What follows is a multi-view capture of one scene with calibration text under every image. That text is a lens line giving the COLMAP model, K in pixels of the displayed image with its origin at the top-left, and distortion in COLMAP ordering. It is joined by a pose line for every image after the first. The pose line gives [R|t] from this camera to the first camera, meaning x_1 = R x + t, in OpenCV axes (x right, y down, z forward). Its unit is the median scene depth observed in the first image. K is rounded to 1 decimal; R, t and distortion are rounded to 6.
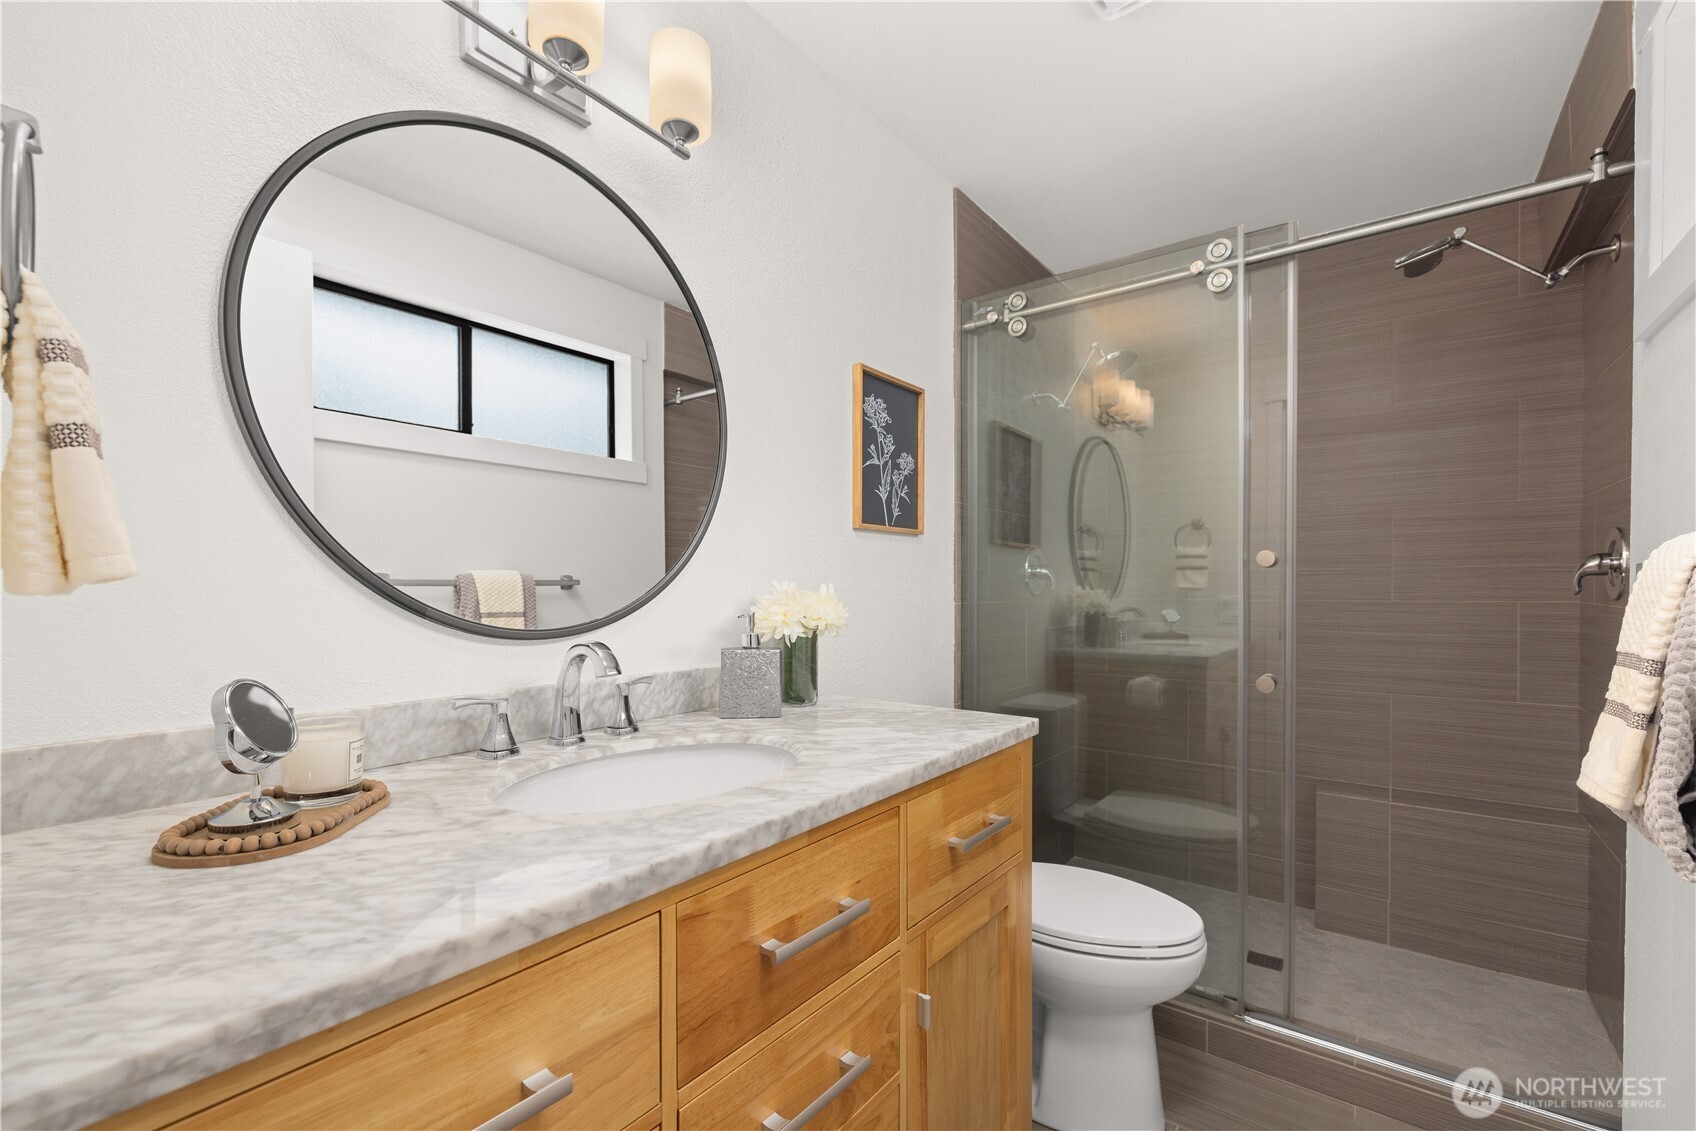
lens RADIAL K [[708.1, 0, 851.6], [0, 708.1, 573.8], [0, 0, 1]] dist [-0.000433, 0.000270]
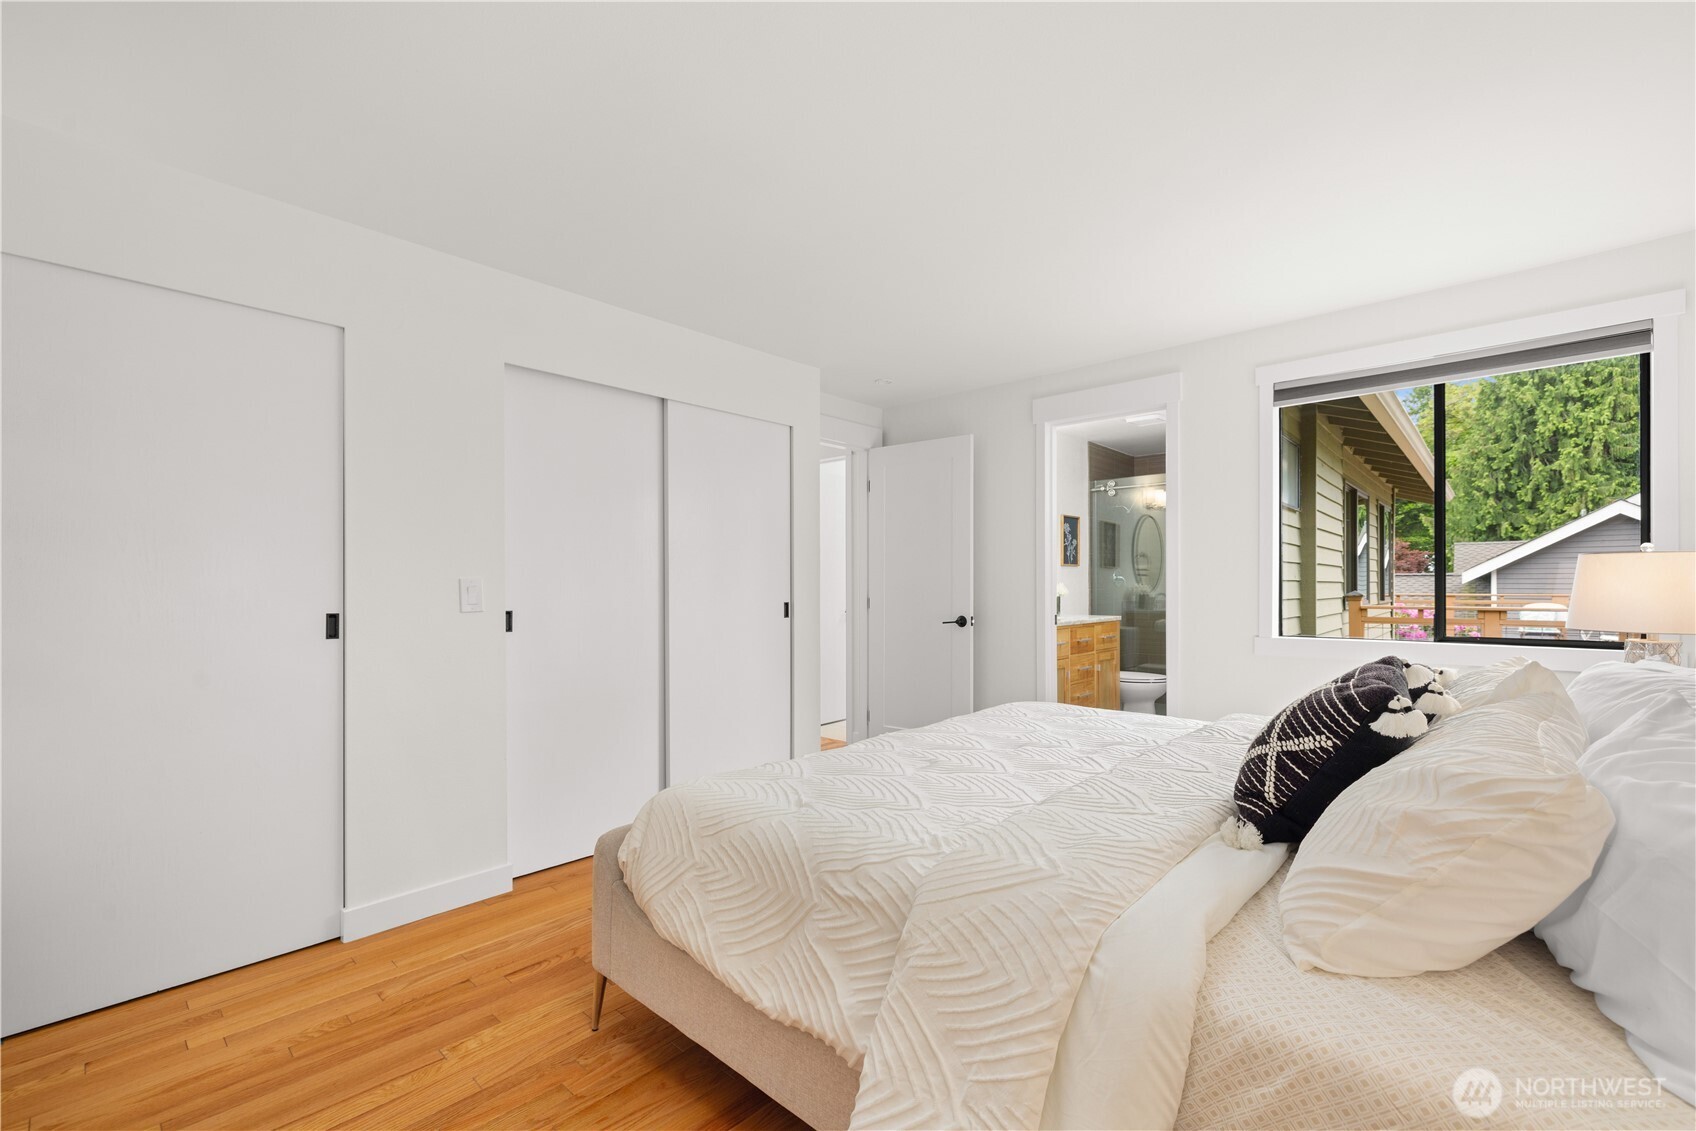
lens RADIAL K [[708.1, 0, 844.5], [0, 708.1, 578.2], [0, 0, 1]] dist [-0.000433, 0.000270]
pose [[0.995693, -0.012155, -0.091911, -0.583335], [0.012575, 0.999913, 0.003990, -0.028655], [0.091855, -0.005128, 0.995759, -1.952944]]
